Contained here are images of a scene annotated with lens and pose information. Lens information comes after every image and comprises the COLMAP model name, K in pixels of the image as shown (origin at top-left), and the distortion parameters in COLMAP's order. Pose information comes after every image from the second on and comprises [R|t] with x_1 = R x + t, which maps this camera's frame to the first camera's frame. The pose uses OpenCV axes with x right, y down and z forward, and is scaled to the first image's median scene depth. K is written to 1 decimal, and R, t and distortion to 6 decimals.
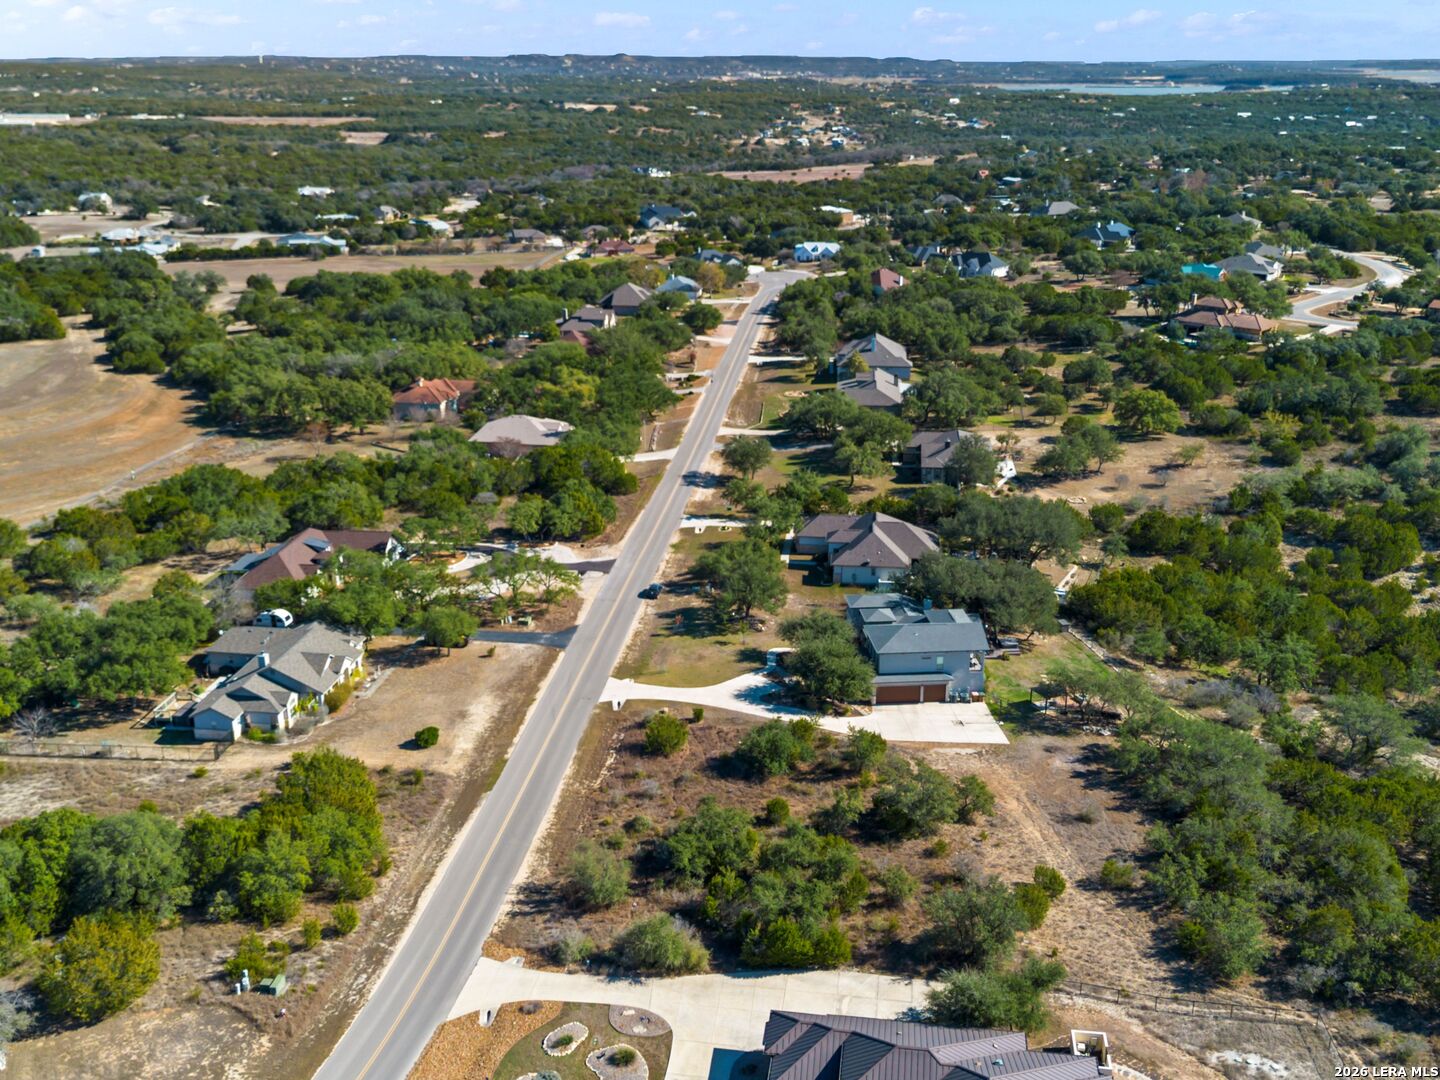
lens RADIAL K [[1364.2, 0, 712.1], [0, 1364.2, 539.3], [0, 0, 1]] dist [0.030751, 0.000000]
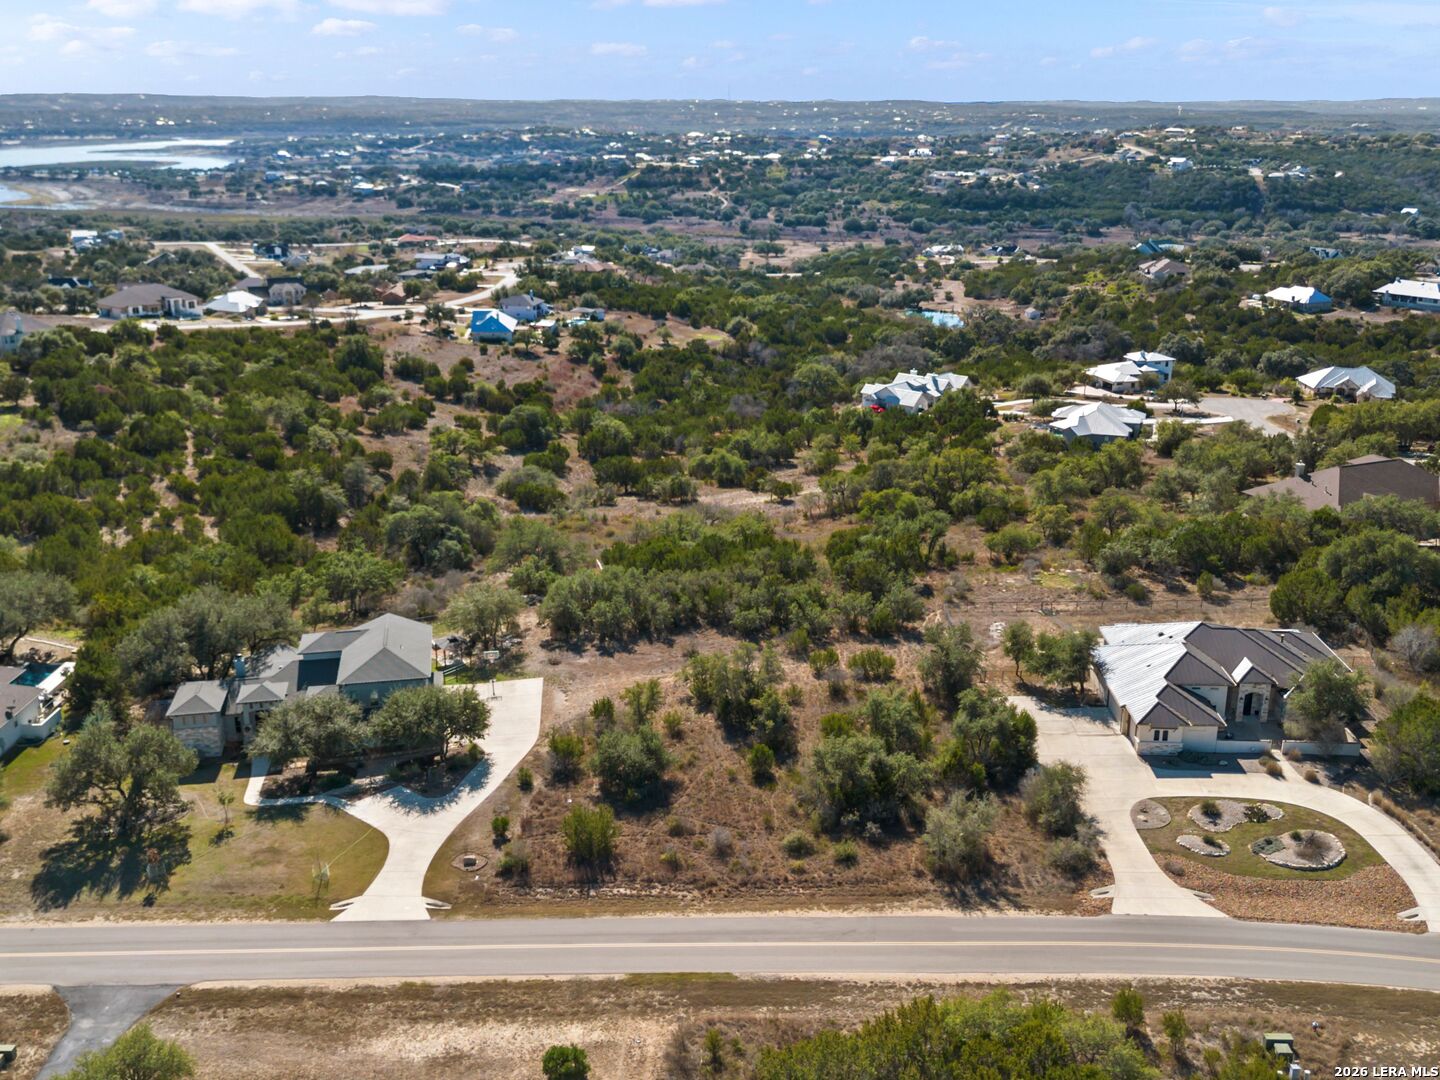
lens RADIAL K [[1364.2, 0, 720.2], [0, 1364.2, 541.2], [0, 0, 1]] dist [0.030751, 0.000000]
pose [[-0.109663, -0.291551, 0.950248, -0.839598], [0.330158, 0.891050, 0.311490, -0.241526], [-0.937534, 0.347891, -0.001457, 1.076394]]
